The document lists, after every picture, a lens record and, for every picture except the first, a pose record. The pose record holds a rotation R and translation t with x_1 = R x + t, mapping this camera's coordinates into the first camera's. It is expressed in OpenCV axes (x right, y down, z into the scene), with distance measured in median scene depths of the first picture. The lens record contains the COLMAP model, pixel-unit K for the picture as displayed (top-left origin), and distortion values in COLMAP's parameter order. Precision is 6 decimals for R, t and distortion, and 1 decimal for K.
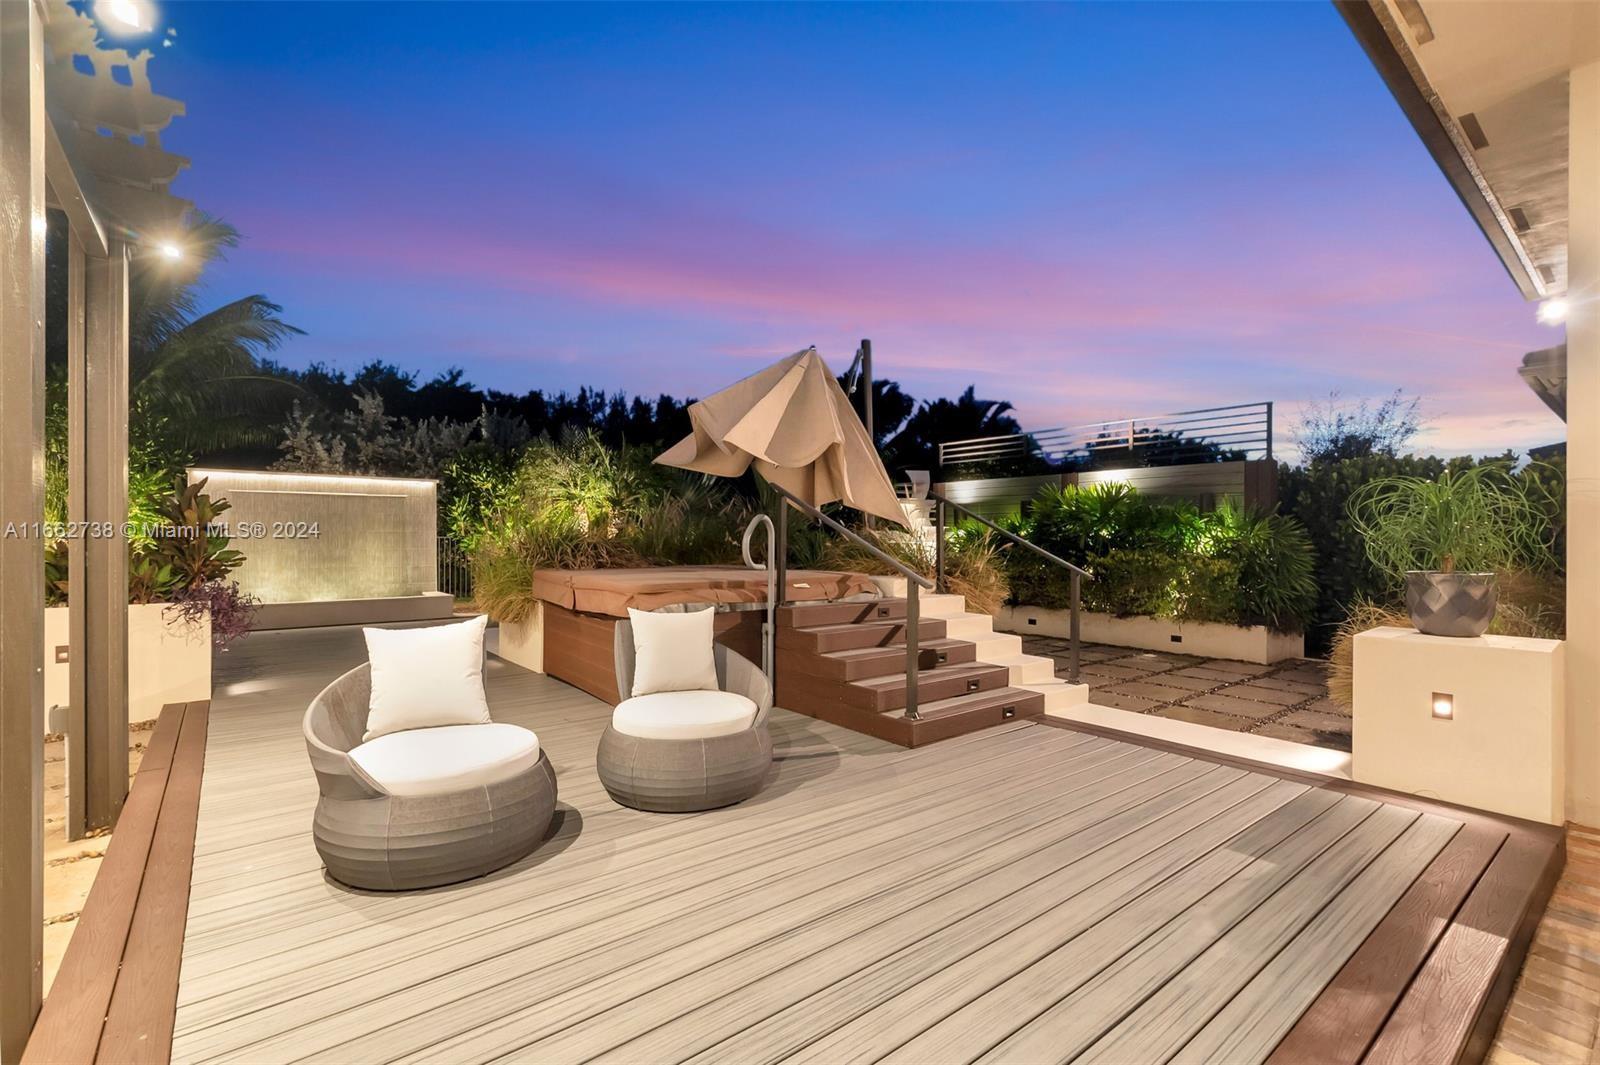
lens RADIAL K [[709.3, 0, 804.3], [0, 709.3, 540.4], [0, 0, 1]] dist [-0.001113, -0.000160]
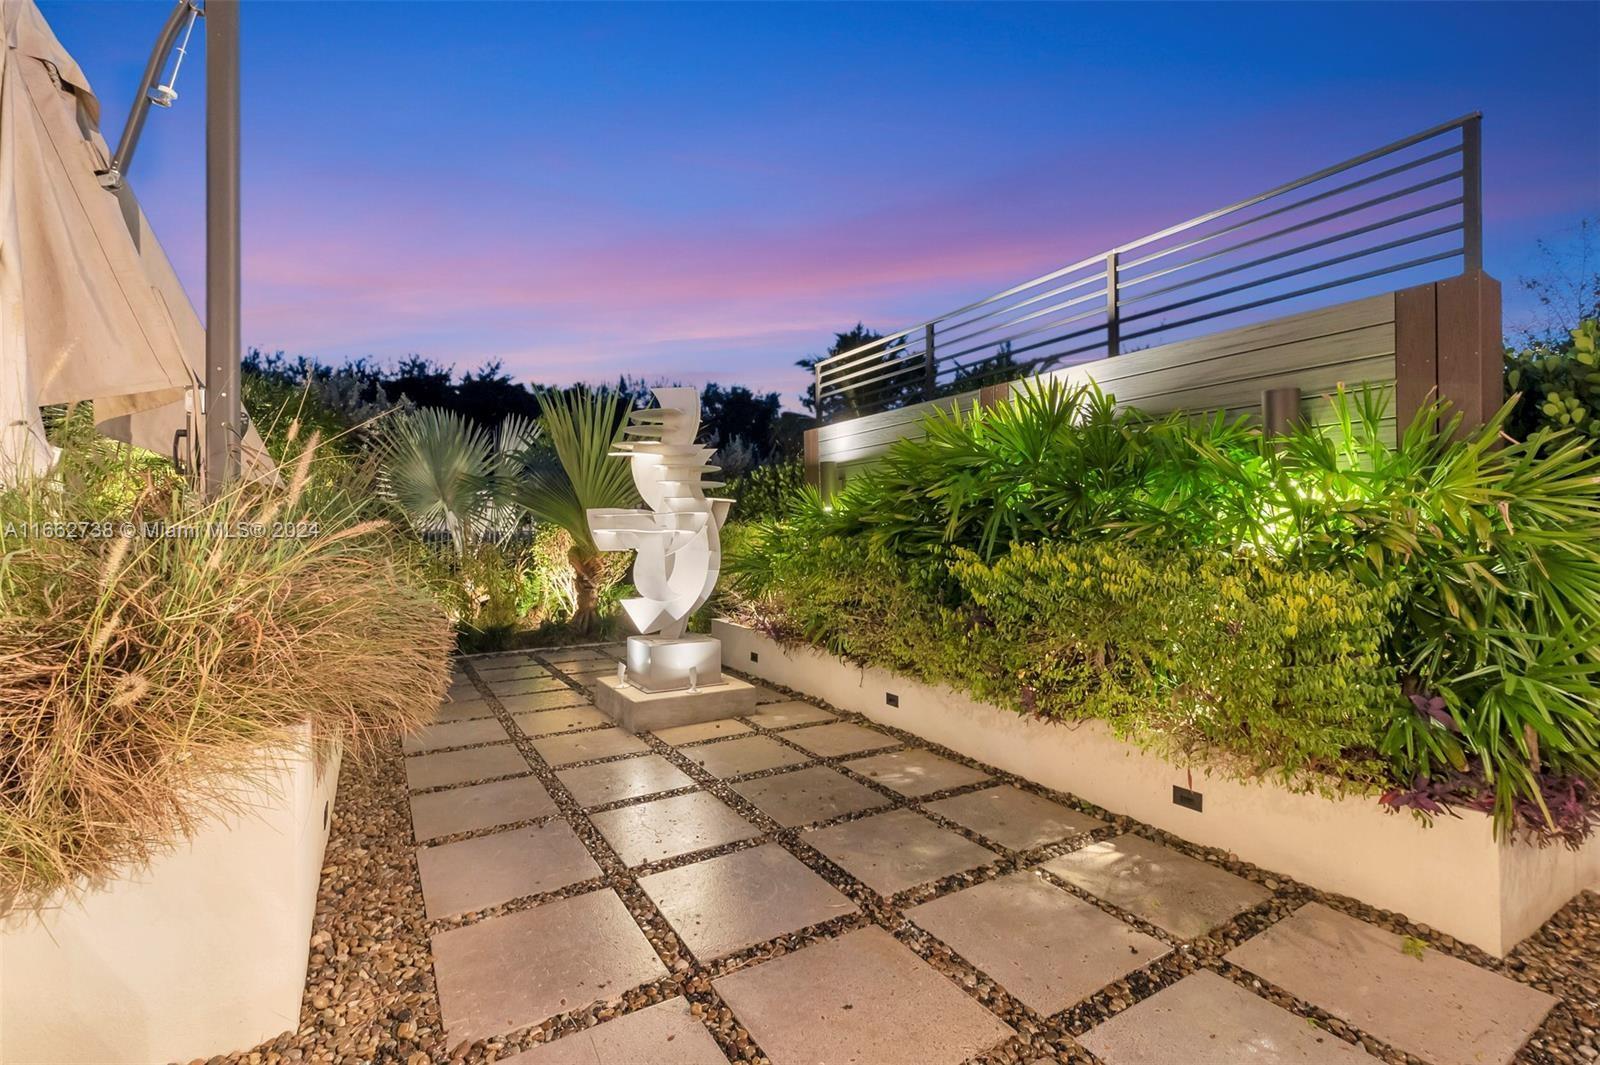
lens RADIAL K [[709.3, 0, 795.0], [0, 709.3, 528.8], [0, 0, 1]] dist [-0.001113, -0.000160]
pose [[0.989790, -0.012276, -0.142000, 0.377675], [0.011254, 0.999905, -0.007999, 0.007444], [0.142085, 0.006319, 0.989834, 0.615546]]
